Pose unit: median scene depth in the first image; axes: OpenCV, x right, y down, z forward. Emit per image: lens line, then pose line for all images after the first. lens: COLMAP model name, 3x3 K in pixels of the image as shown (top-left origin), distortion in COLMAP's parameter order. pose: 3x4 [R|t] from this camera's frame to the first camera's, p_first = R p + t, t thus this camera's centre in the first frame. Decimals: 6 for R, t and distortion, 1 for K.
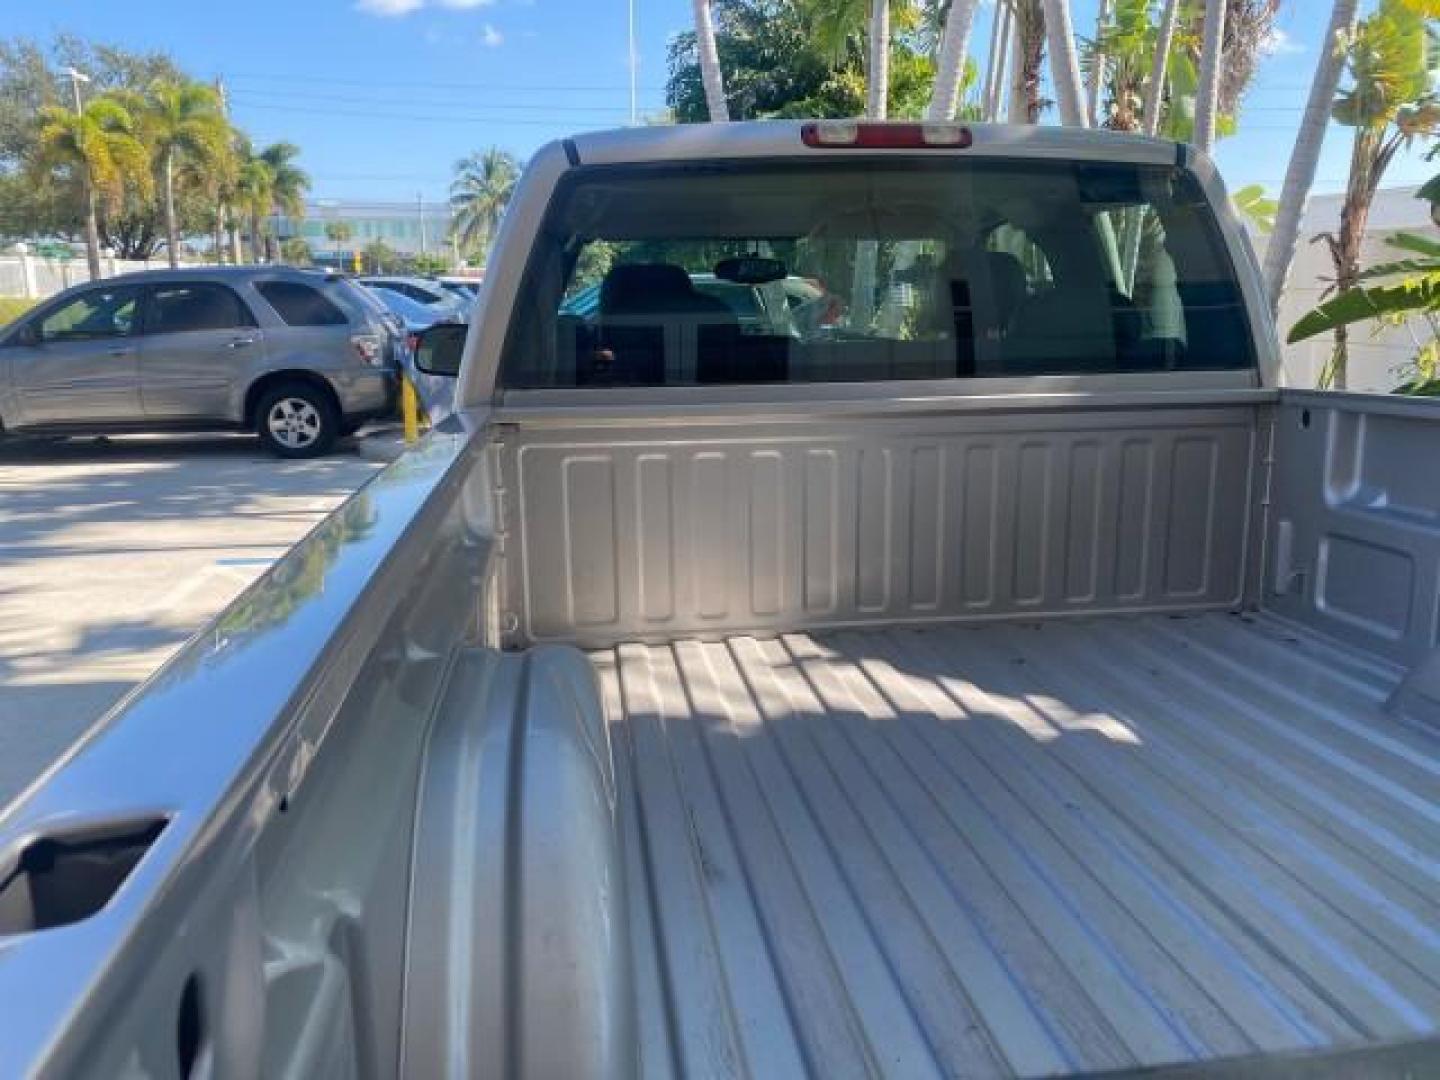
lens RADIAL K [[1105.9, 0, 727.2], [0, 1105.9, 536.6], [0, 0, 1]] dist [-0.003120, 0.003852]
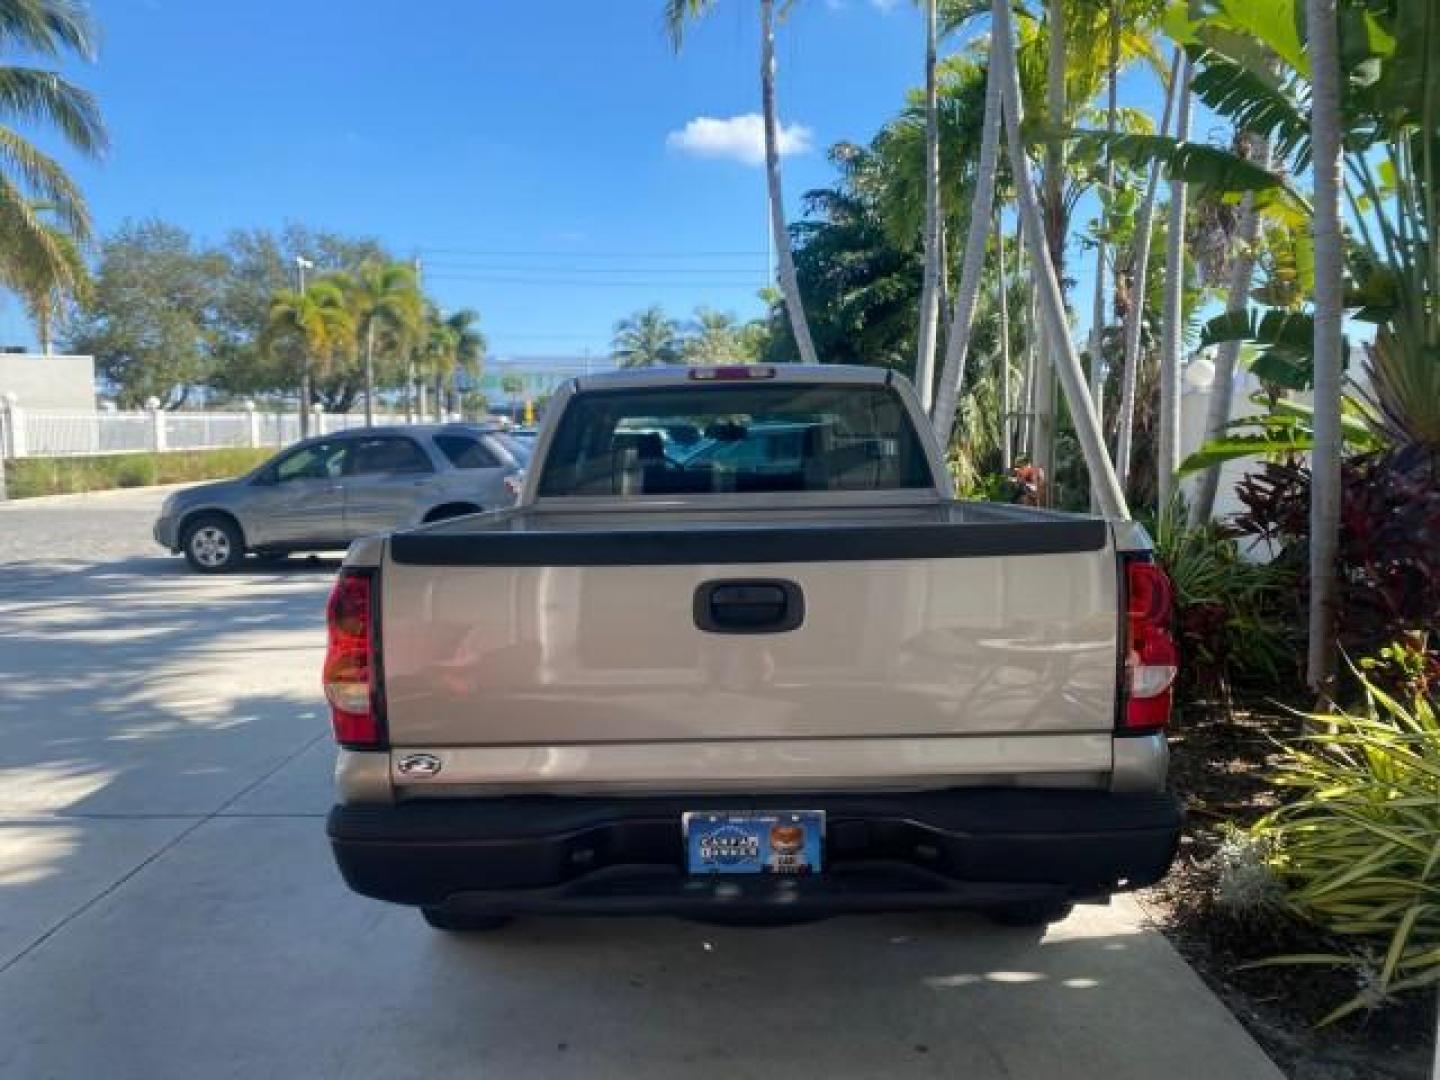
lens RADIAL K [[1101.4, 0, 718.6], [0, 1101.4, 533.8], [0, 0, 1]] dist [0.005577, -0.011638]
pose [[0.989381, 0.003669, -0.145299, 0.028713], [-0.022247, 0.991724, -0.126444, 0.012493], [0.143632, 0.128334, 0.981275, -0.064080]]
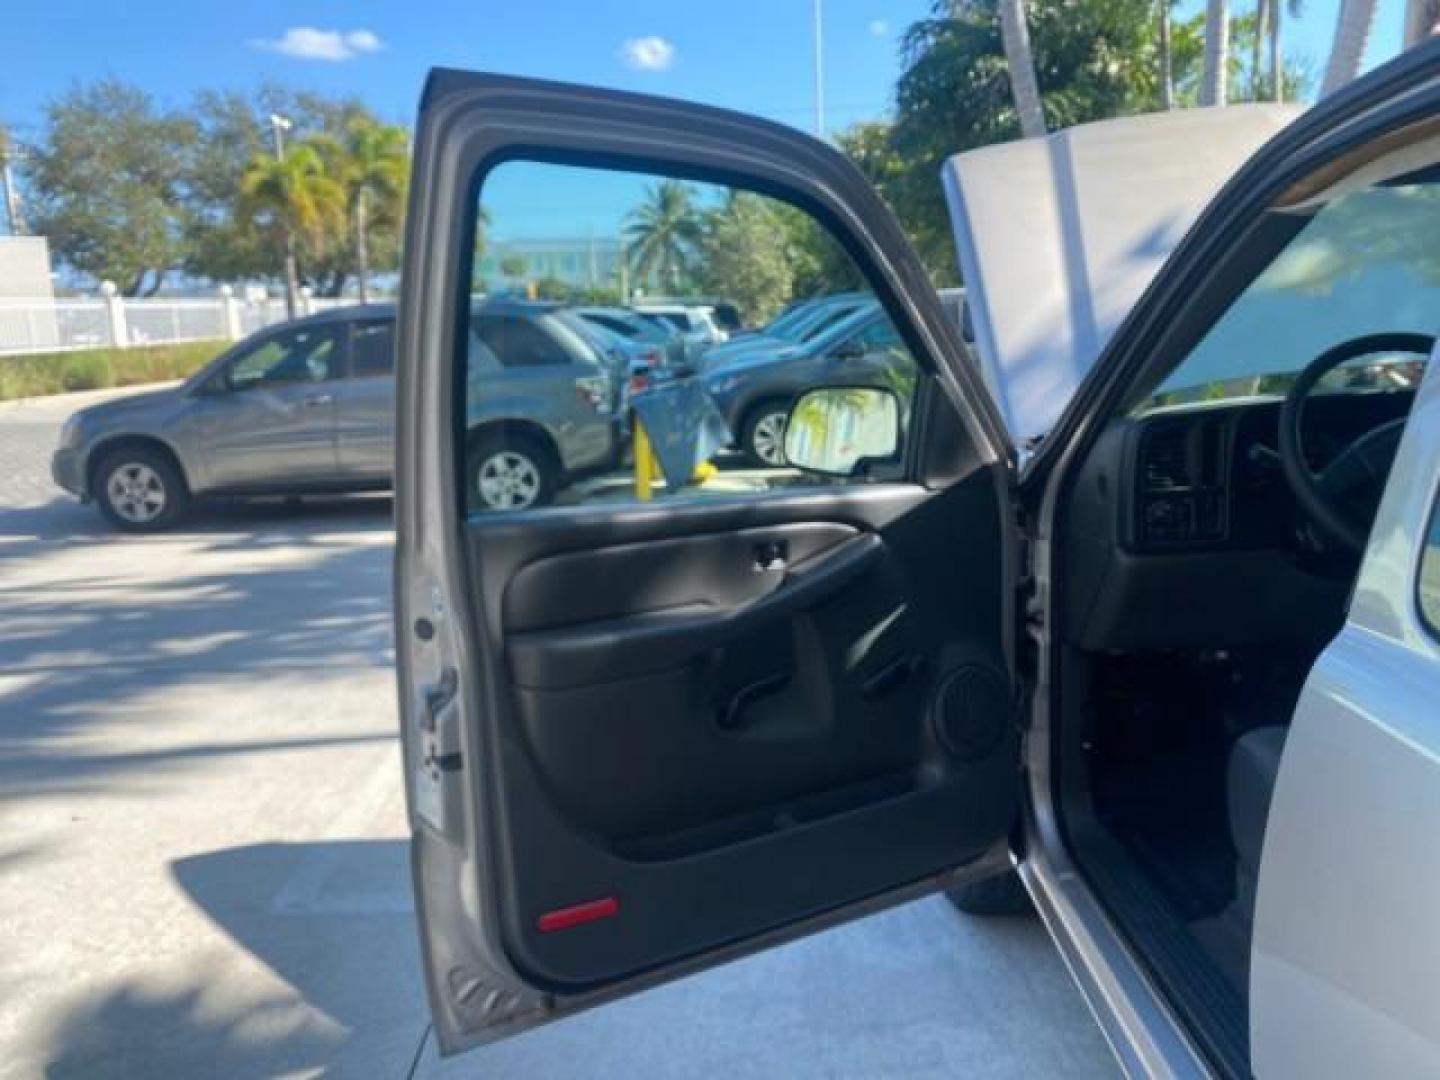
lens RADIAL K [[1113.8, 0, 714.3], [0, 1113.8, 536.3], [0, 0, 1]] dist [-0.005110, -0.002980]
pose [[0.988131, 0.002274, -0.153597, -0.032684], [-0.005850, 0.999722, -0.022833, -0.013122], [0.153503, 0.023460, 0.987870, 0.058346]]
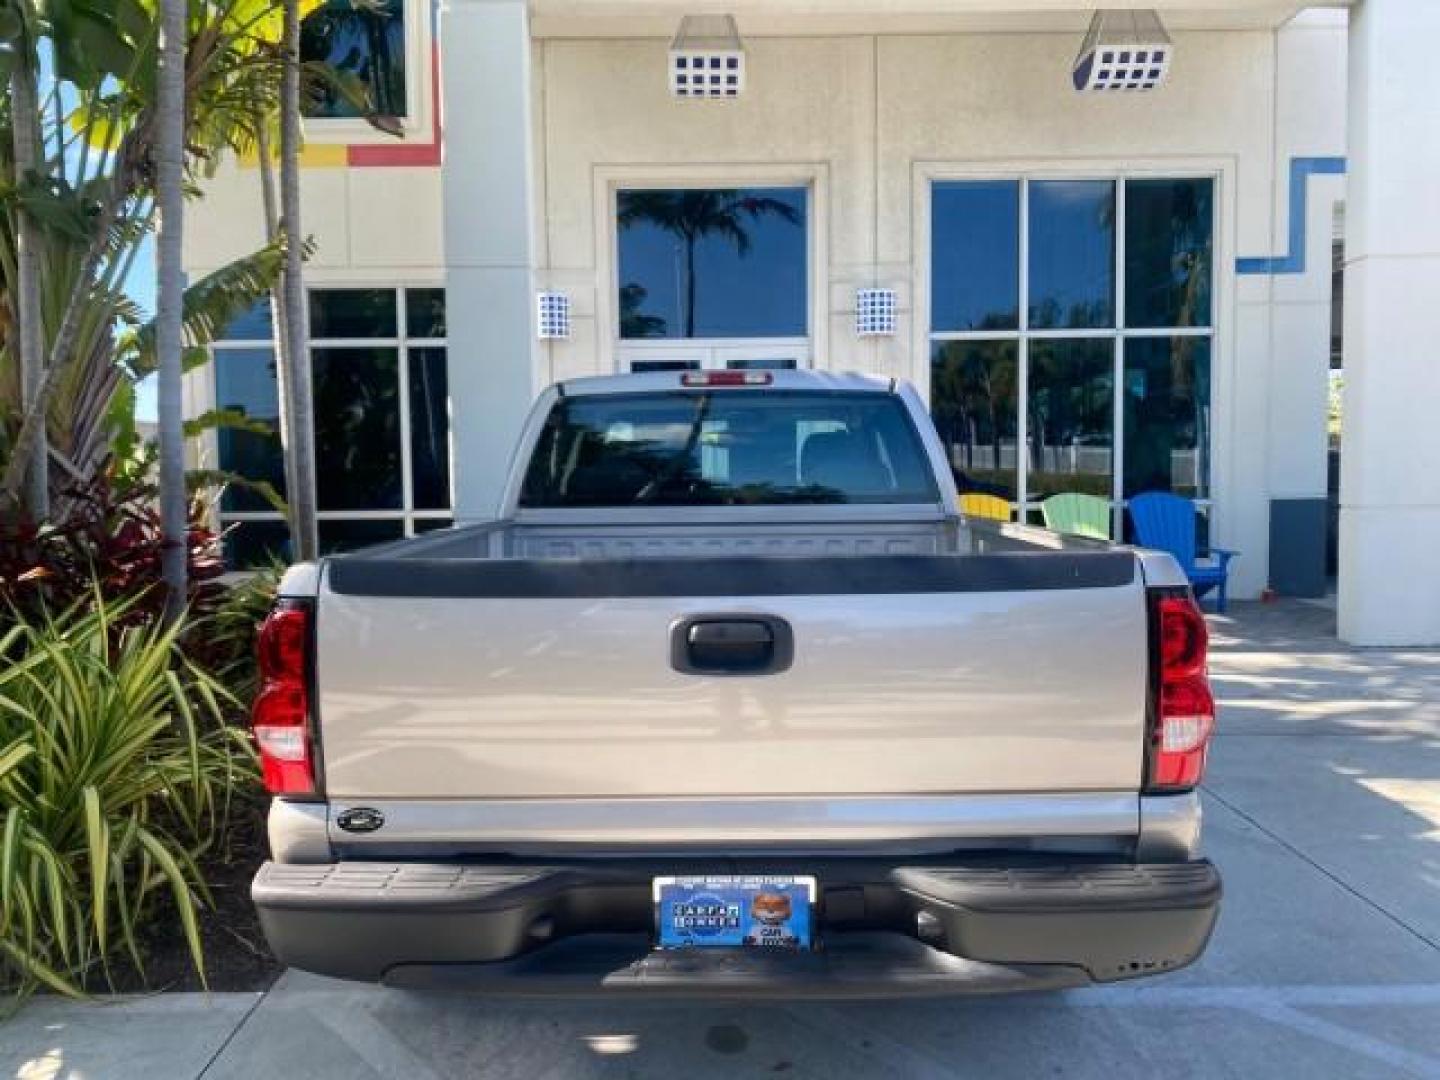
lens RADIAL K [[1098.3, 0, 714.8], [0, 1098.3, 532.2], [0, 0, 1]] dist [0.004969, -0.006385]
pose [[0.988305, 0.013509, -0.151892, 0.028873], [-0.033429, 0.991033, -0.129368, 0.009808], [0.148782, 0.132932, 0.979894, -0.055971]]
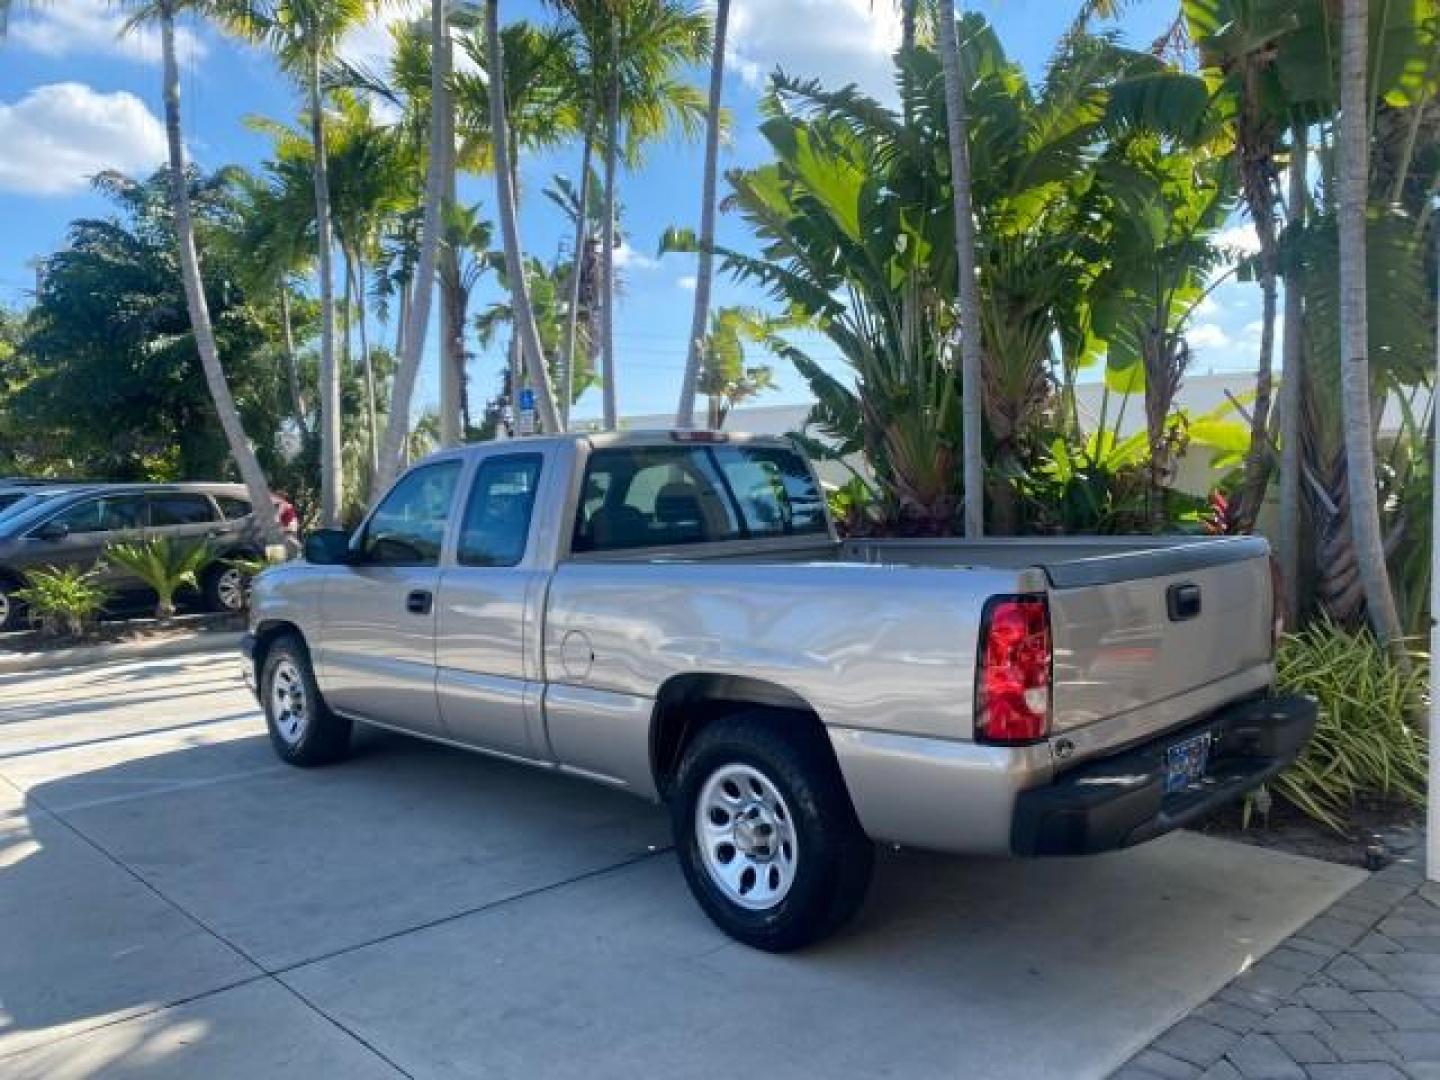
lens RADIAL K [[1100.0, 0, 716.2], [0, 1100.0, 528.1], [0, 0, 1]] dist [0.003629, -0.004230]
pose [[0.812238, -0.032337, 0.582429, -0.078117], [0.139407, 0.980290, -0.139987, 0.009697], [-0.566423, 0.194898, 0.800737, -0.054111]]
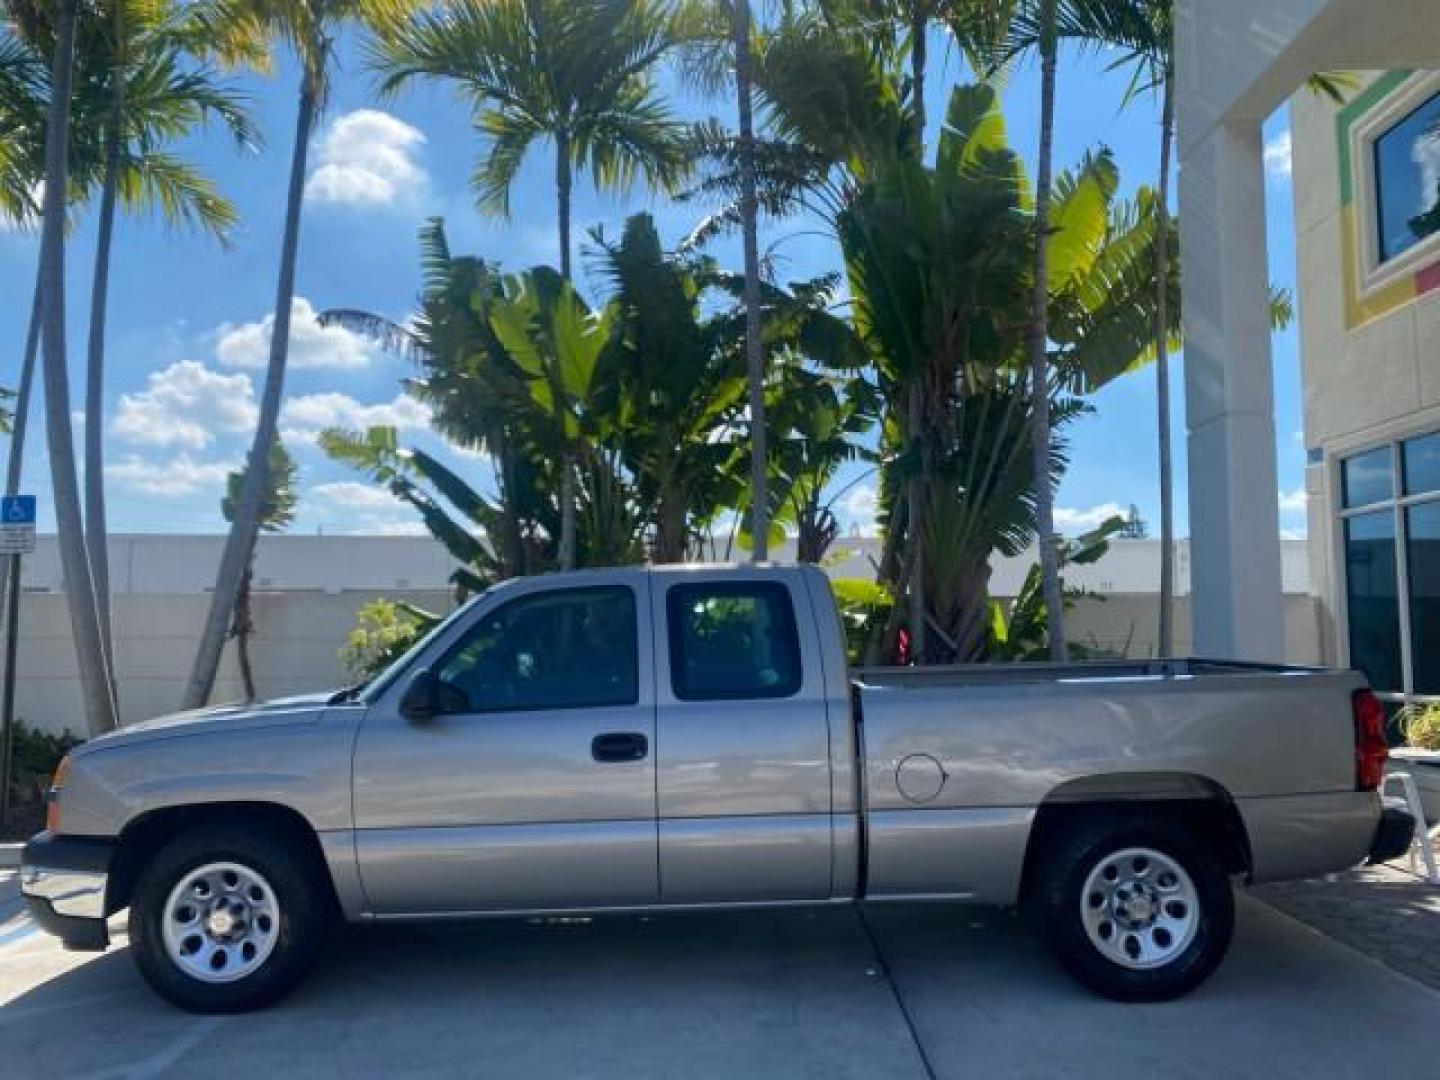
lens RADIAL K [[1071.8, 0, 721.6], [0, 1071.8, 541.4], [0, 0, 1]] dist [0.007014, 0.001717]
pose [[0.139212, 0.081734, 0.986884, -0.151376], [0.217768, 0.969665, -0.111027, -0.014616], [-0.966021, 0.230368, 0.117190, 0.062574]]
